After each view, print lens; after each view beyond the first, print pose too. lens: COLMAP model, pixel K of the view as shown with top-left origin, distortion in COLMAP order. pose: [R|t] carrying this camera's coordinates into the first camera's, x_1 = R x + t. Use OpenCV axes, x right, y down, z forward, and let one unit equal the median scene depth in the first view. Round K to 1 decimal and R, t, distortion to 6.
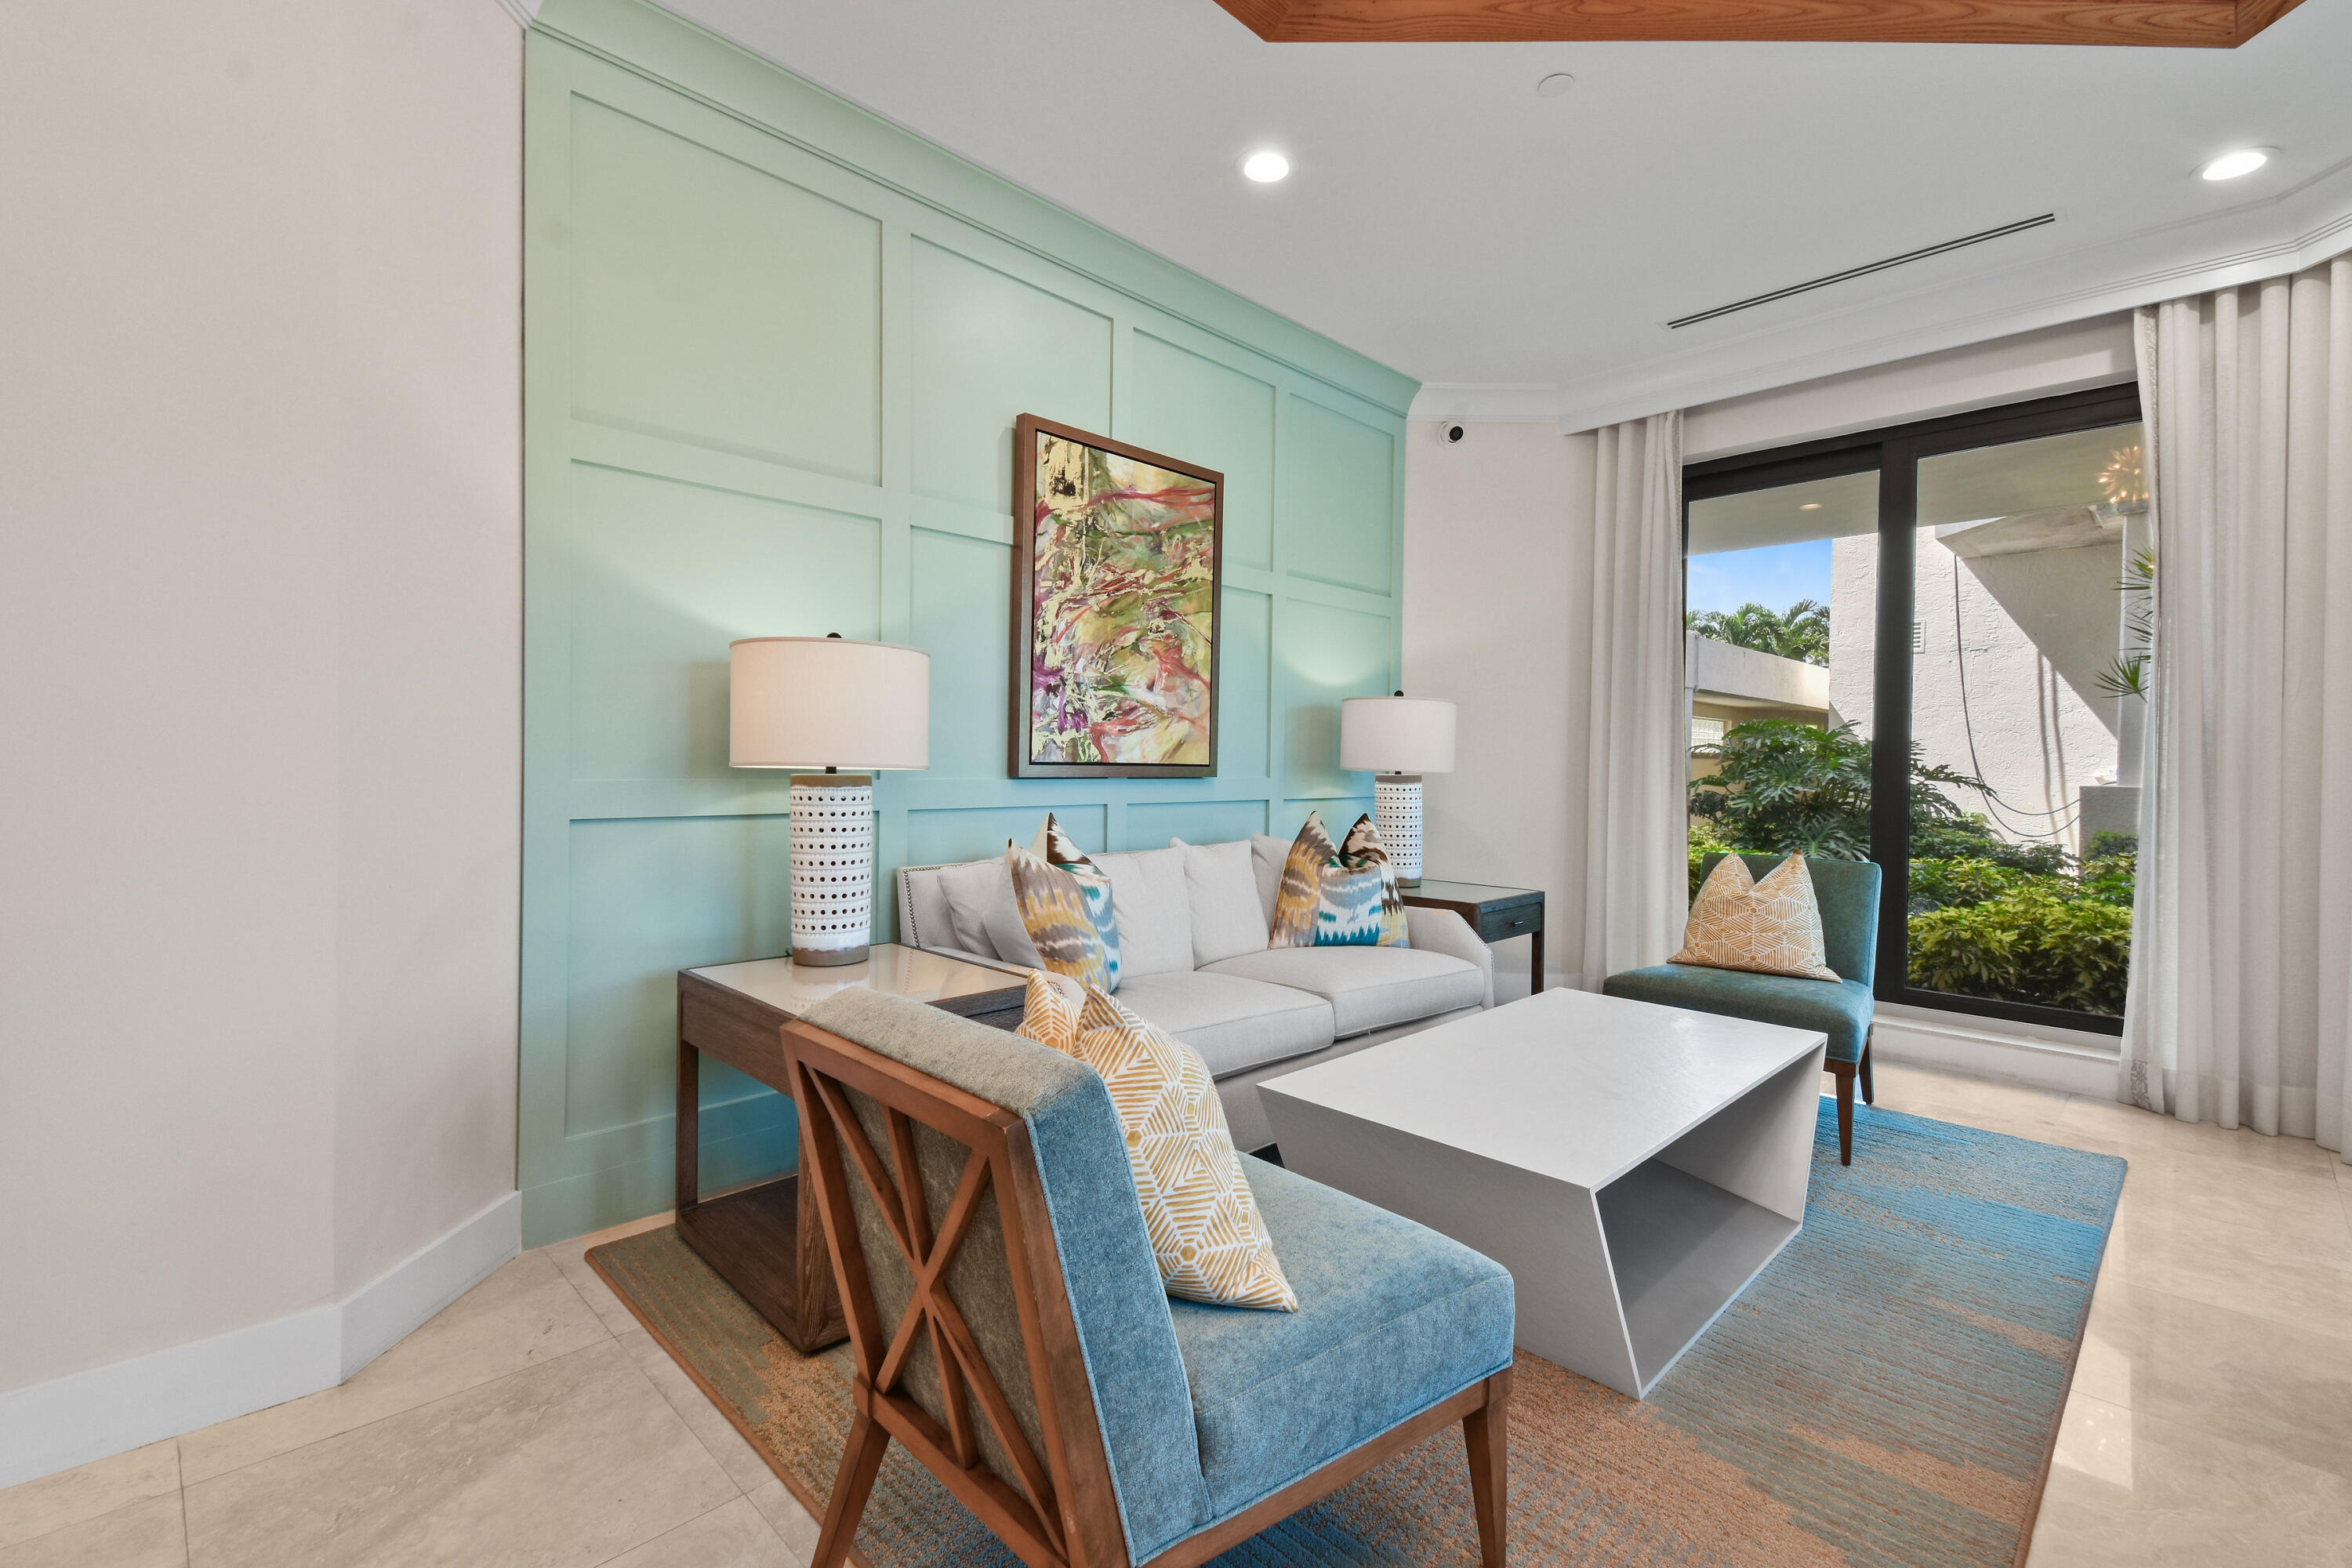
lens RADIAL K [[1031.1, 0, 1158.4], [0, 1031.1, 781.5], [0, 0, 1]] dist [0.029718, -0.012924]
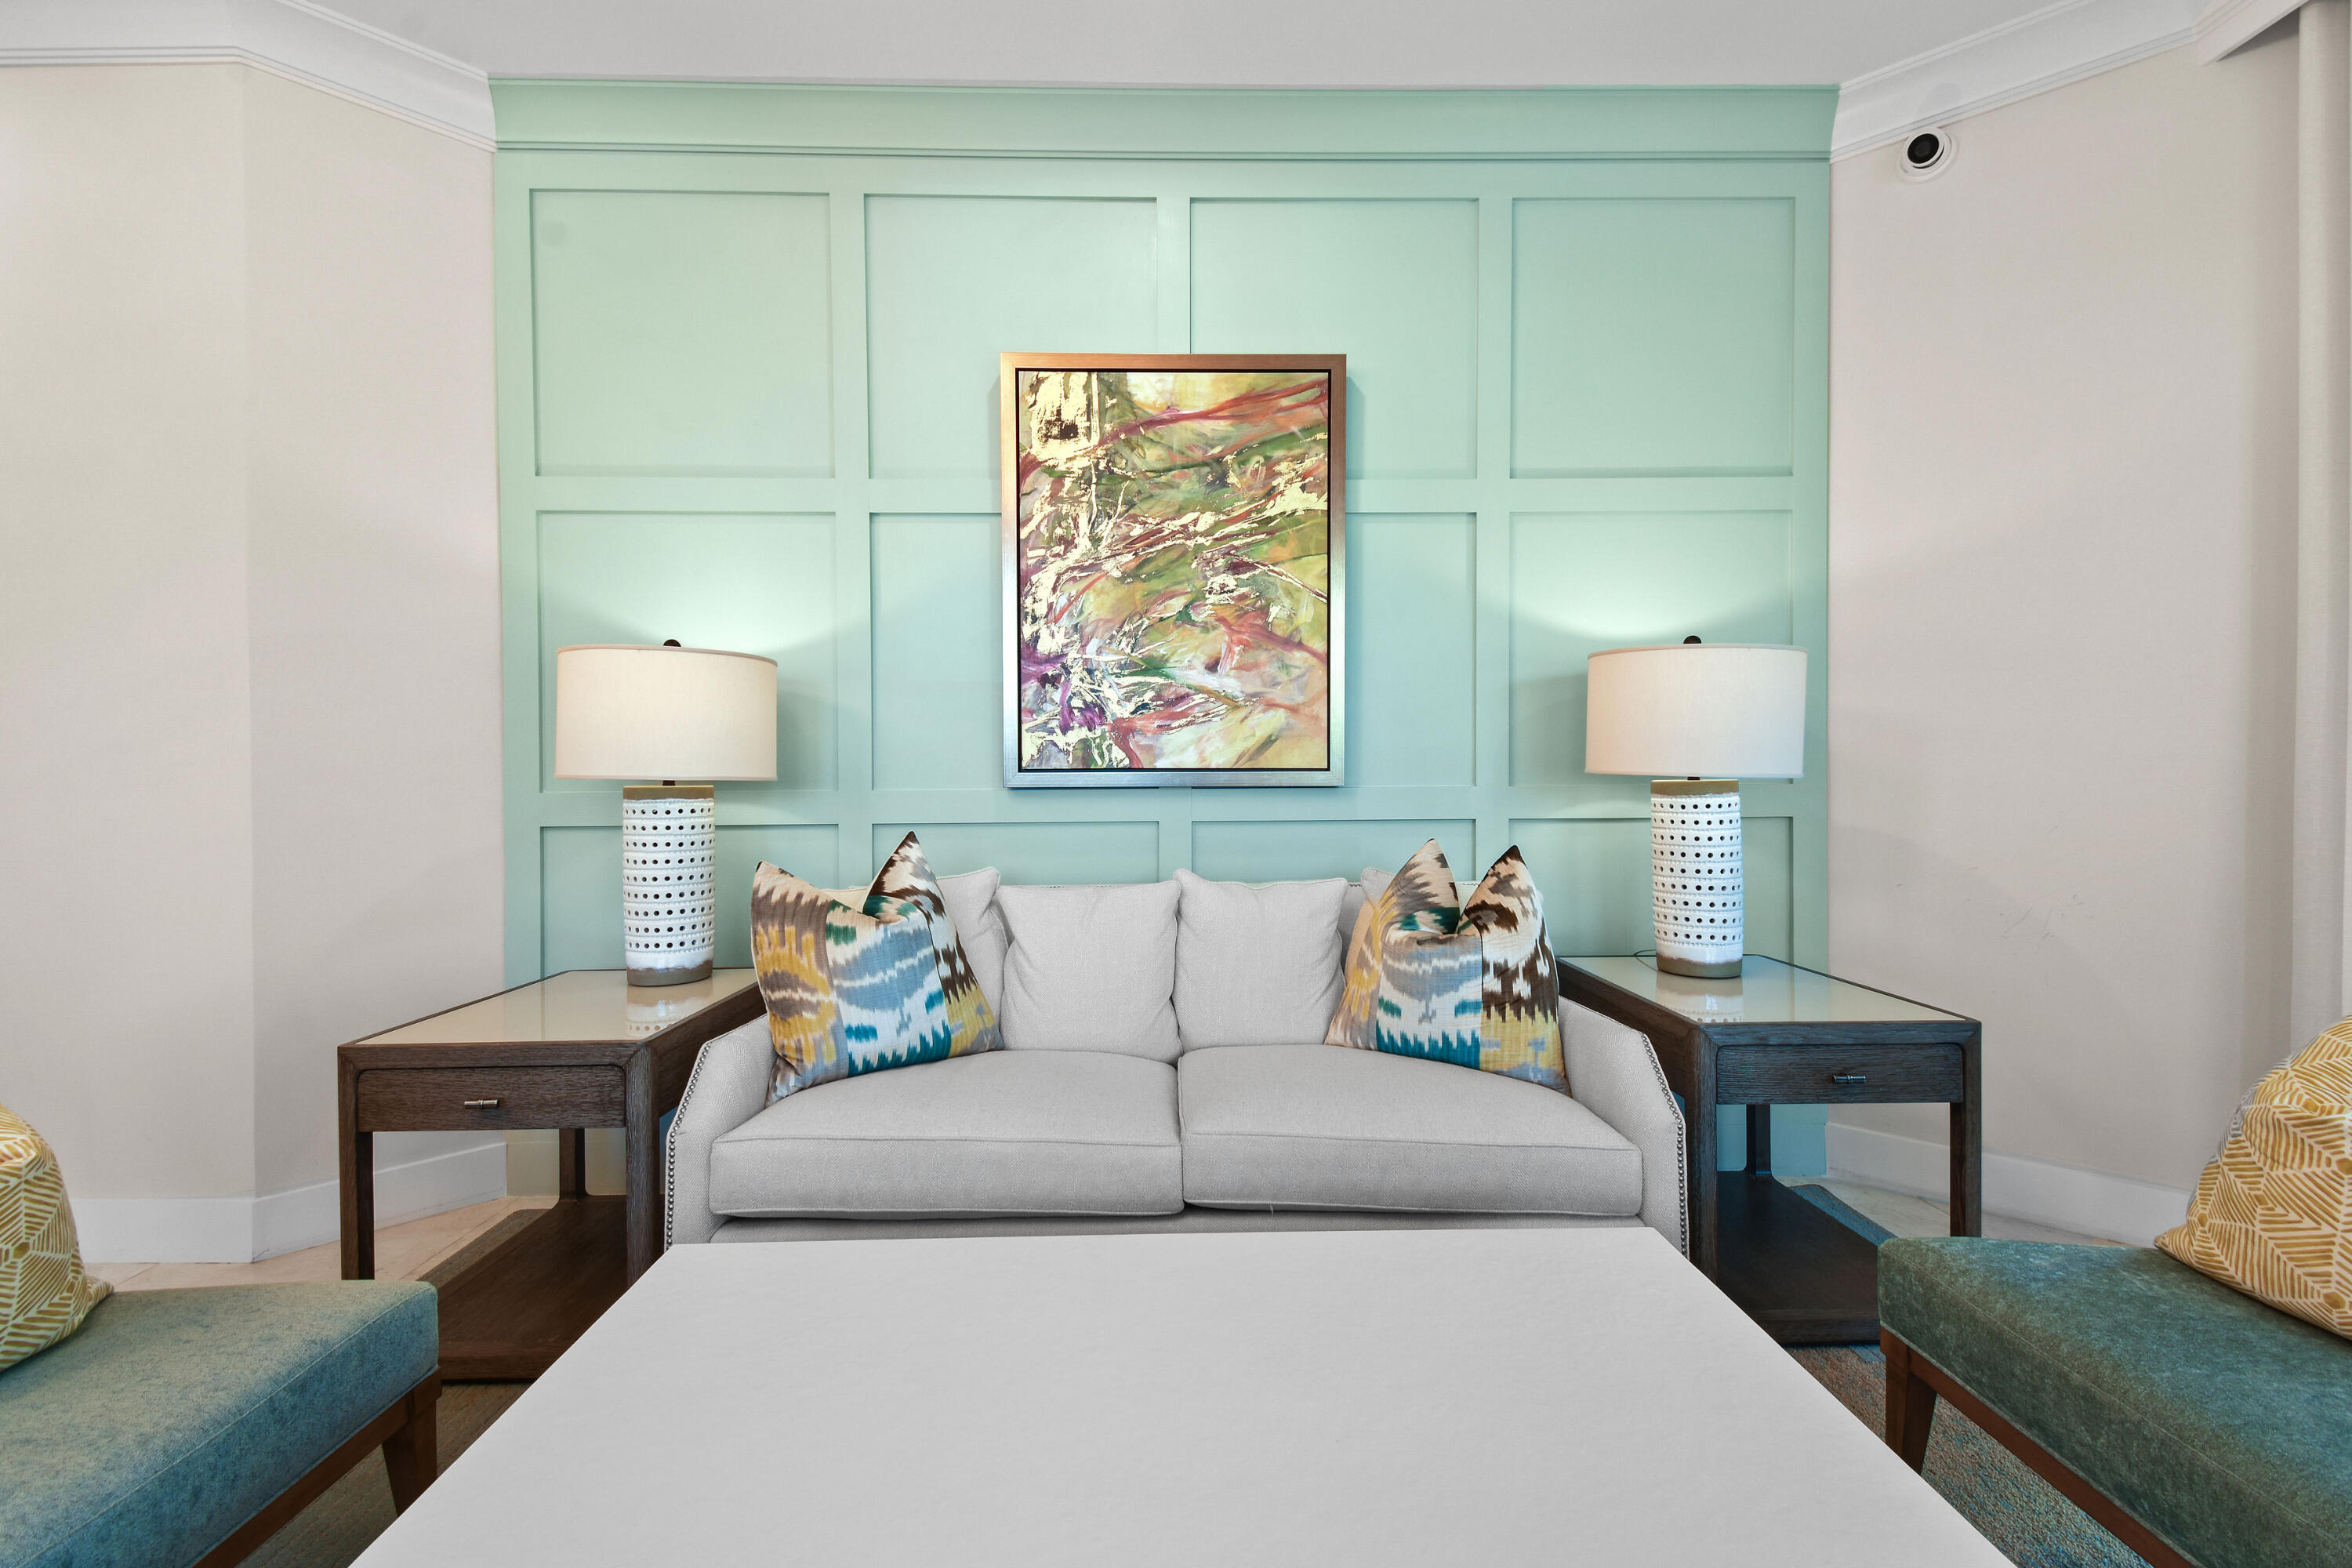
lens RADIAL K [[1031.1, 0, 1173.0], [0, 1031.1, 777.8], [0, 0, 1]] dist [0.029718, -0.012924]
pose [[0.728000, -0.009207, -0.685515, 0.497020], [0.002313, 0.999937, -0.010974, -0.002803], [0.685573, 0.006404, 0.727976, 0.444468]]
